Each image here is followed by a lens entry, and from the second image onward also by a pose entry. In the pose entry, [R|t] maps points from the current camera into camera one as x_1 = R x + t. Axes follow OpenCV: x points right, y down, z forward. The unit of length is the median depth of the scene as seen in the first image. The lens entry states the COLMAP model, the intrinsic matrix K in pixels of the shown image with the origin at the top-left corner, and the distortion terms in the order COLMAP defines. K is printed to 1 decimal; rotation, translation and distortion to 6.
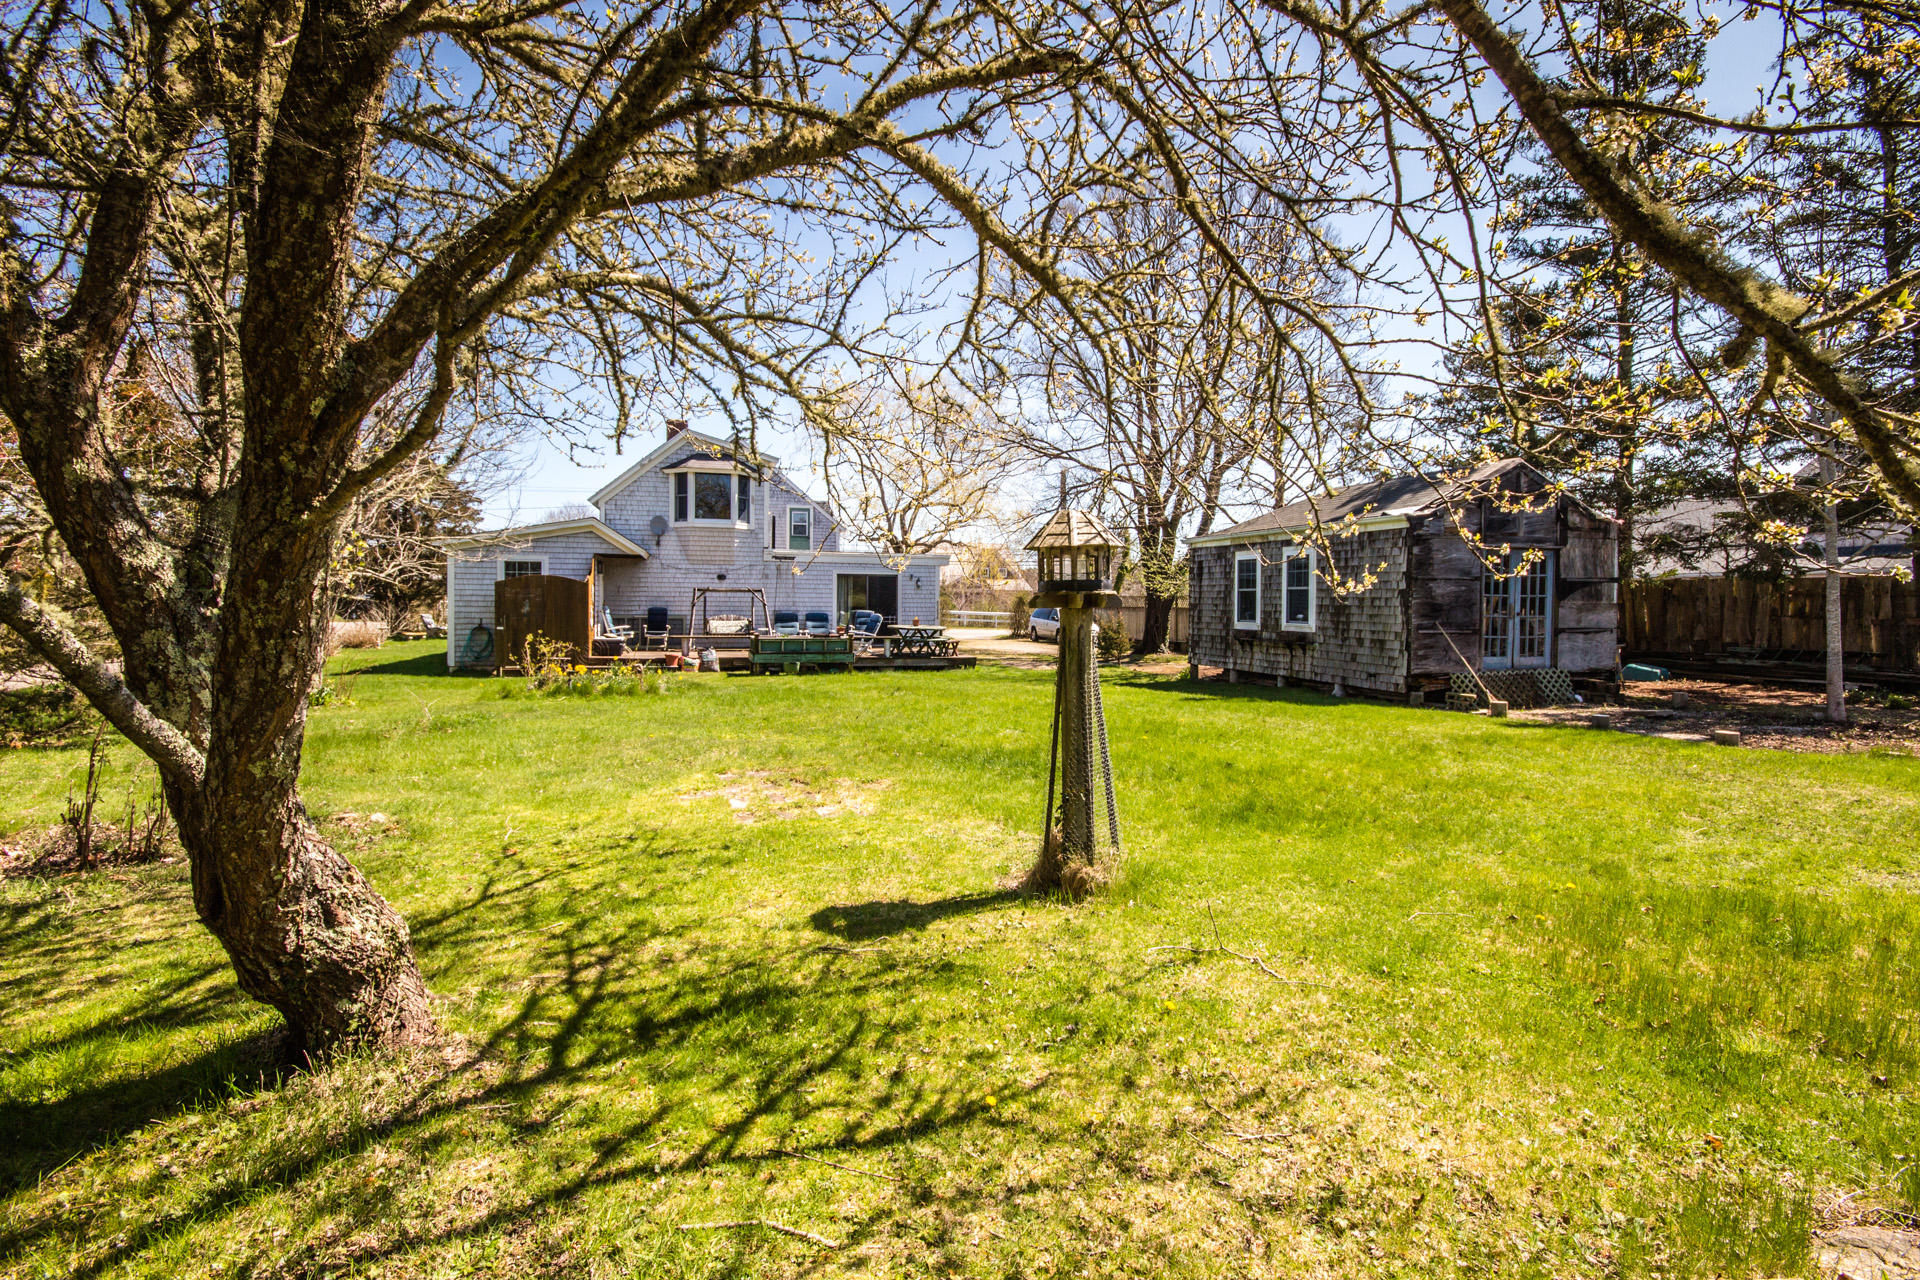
lens RADIAL K [[905.7, 0, 961.7], [0, 905.7, 662.4], [0, 0, 1]] dist [0.014952, -0.011667]
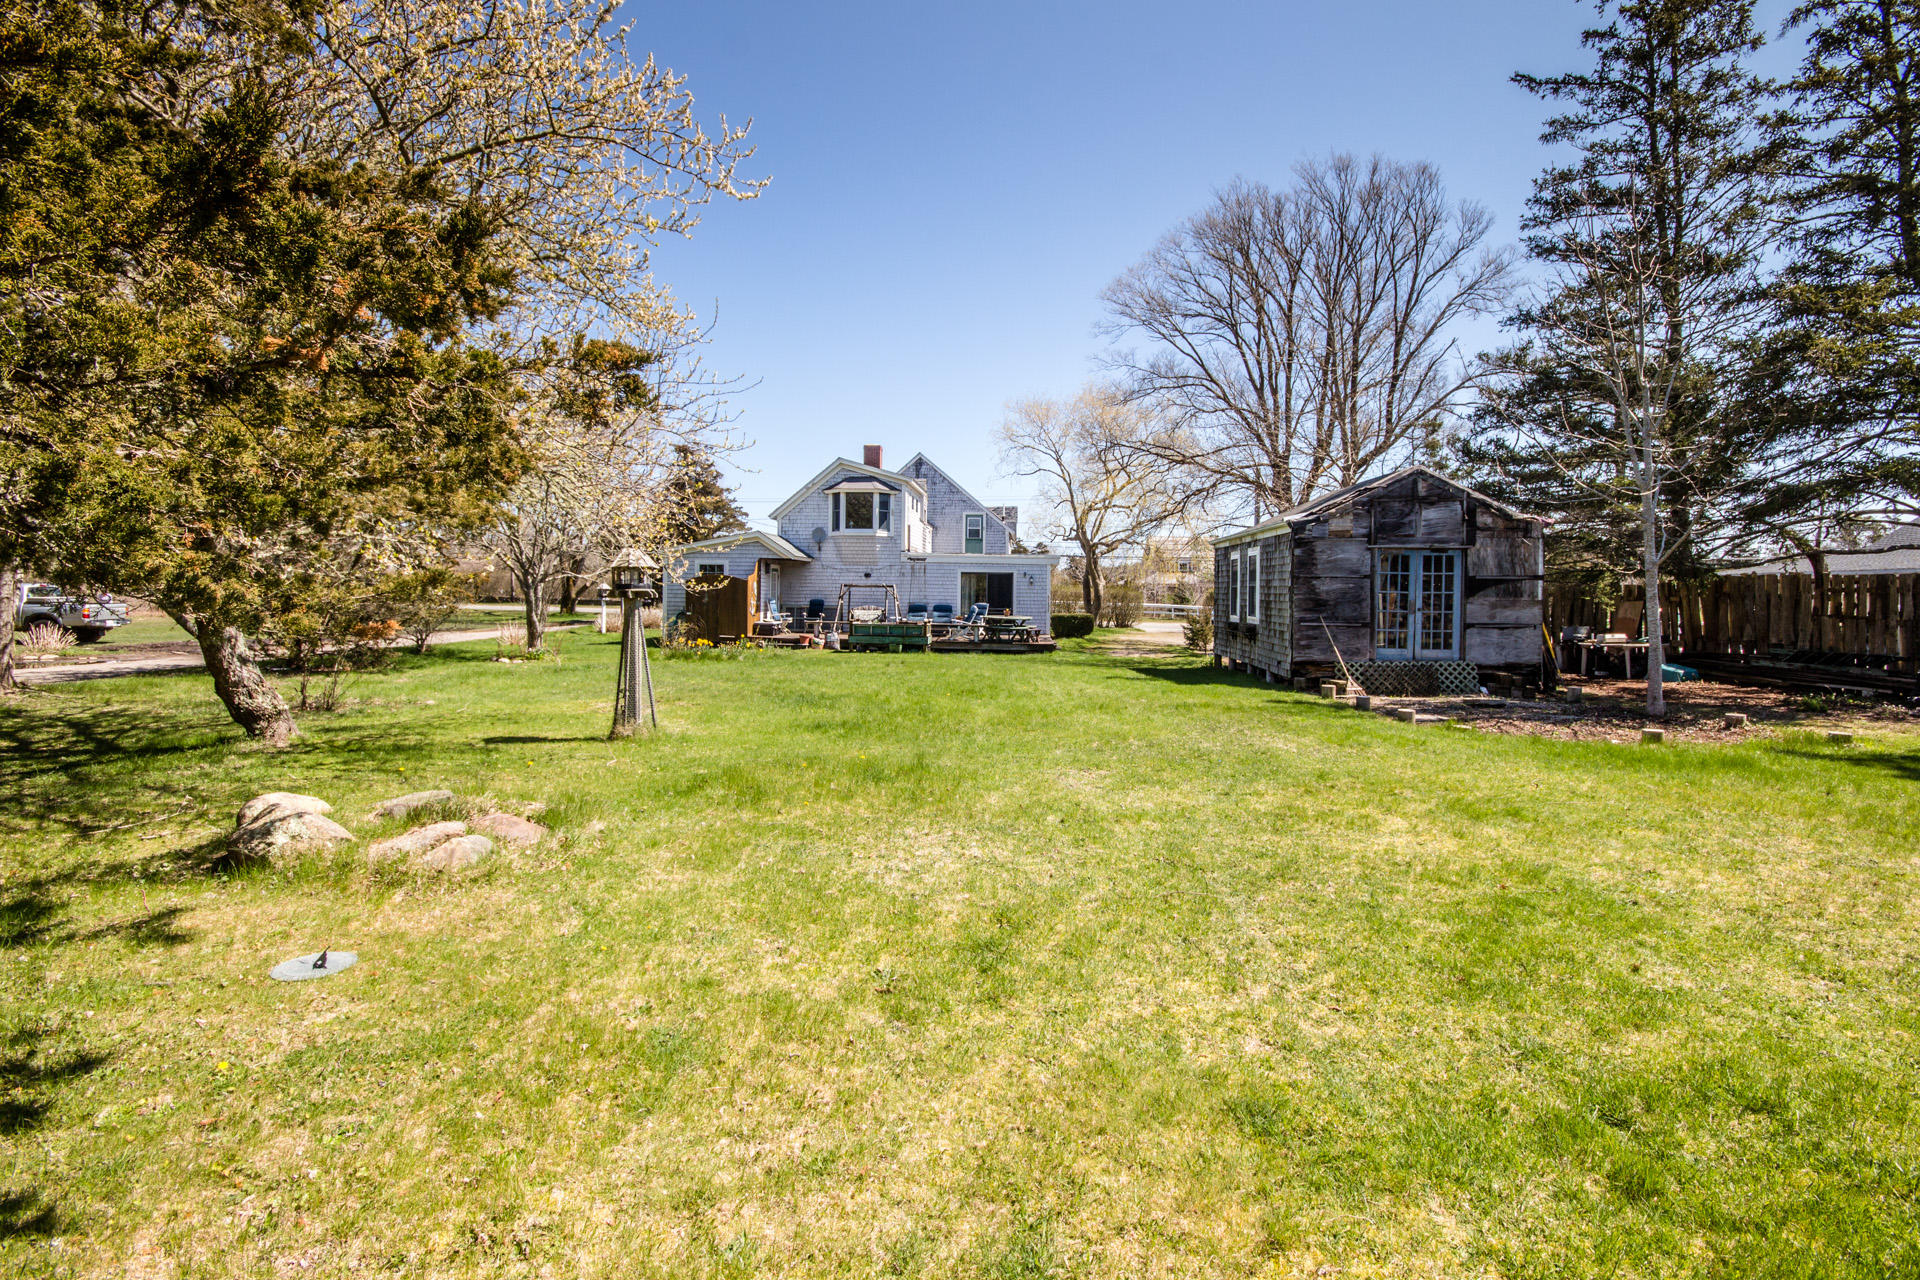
lens RADIAL K [[904.7, 0, 960.0], [0, 904.7, 640.0], [0, 0, 1]] dist [0.001725, 0.000250]
pose [[0.938303, 0.021585, -0.345140, 0.306434], [-0.028092, 0.999509, -0.013861, 0.008459], [0.344672, 0.022701, 0.938449, -0.122230]]
